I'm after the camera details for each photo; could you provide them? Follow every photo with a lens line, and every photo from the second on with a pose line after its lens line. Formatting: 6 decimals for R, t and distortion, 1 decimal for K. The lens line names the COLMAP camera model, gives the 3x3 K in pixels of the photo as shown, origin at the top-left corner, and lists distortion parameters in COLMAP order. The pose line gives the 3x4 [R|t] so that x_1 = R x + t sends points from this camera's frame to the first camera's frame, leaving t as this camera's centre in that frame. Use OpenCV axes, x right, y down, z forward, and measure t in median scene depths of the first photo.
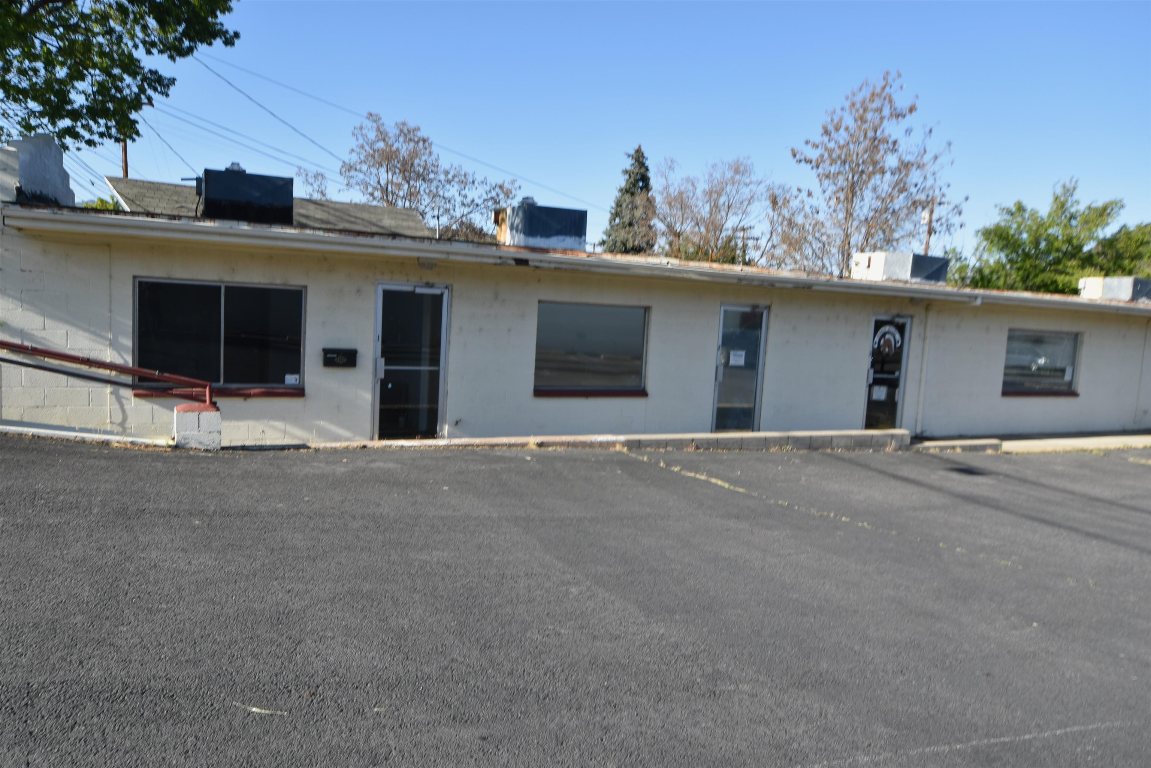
lens RADIAL K [[838.8, 0, 582.0], [0, 838.8, 379.0], [0, 0, 1]] dist [-0.006437, -0.002790]
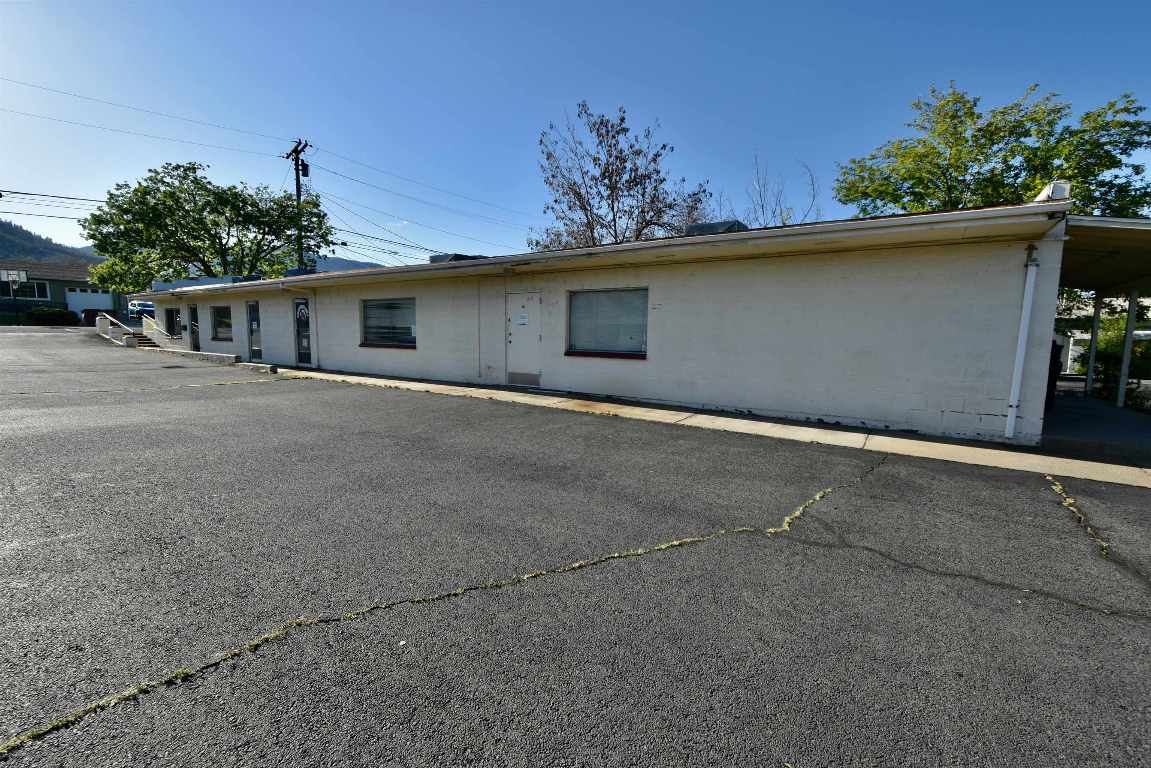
lens RADIAL K [[503.2, 0, 571.1], [0, 503.2, 391.6], [0, 0, 1]] dist [-0.000868, -0.001455]
pose [[0.468418, 0.050506, -0.882062, 2.255137], [-0.061615, 0.997801, 0.024413, 0.084708], [0.881356, 0.042913, 0.470500, 1.423792]]
